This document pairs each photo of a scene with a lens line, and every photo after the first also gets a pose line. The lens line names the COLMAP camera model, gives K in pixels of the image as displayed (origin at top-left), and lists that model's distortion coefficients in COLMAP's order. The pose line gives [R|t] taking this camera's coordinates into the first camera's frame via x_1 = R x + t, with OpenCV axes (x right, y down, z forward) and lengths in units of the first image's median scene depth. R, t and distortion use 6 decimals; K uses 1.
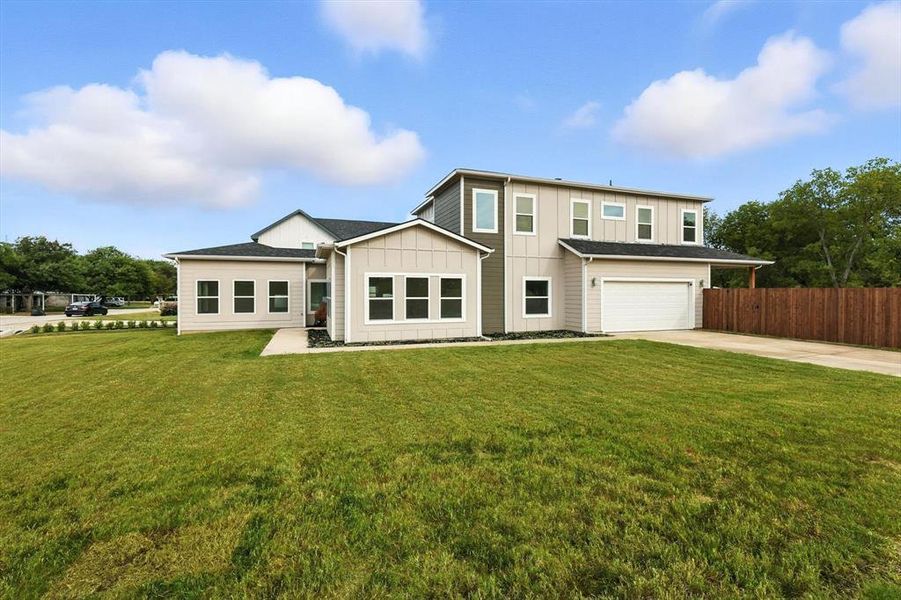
lens RADIAL K [[416.7, 0, 450.9], [0, 416.7, 297.6], [0, 0, 1]] dist [0.004617, -0.000108]
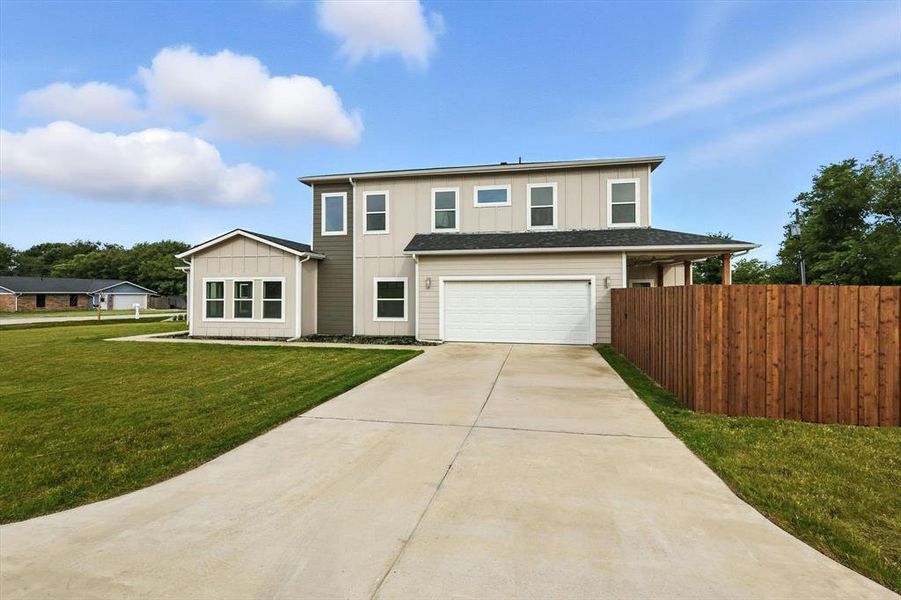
lens RADIAL K [[392.1, 0, 451.1], [0, 392.1, 294.4], [0, 0, 1]] dist [-0.003383, -0.000037]
pose [[0.859396, -0.000258, -0.511311, 0.784028], [-0.004351, 0.999960, -0.007817, -0.005860], [0.511293, 0.008943, 0.859360, 0.317160]]
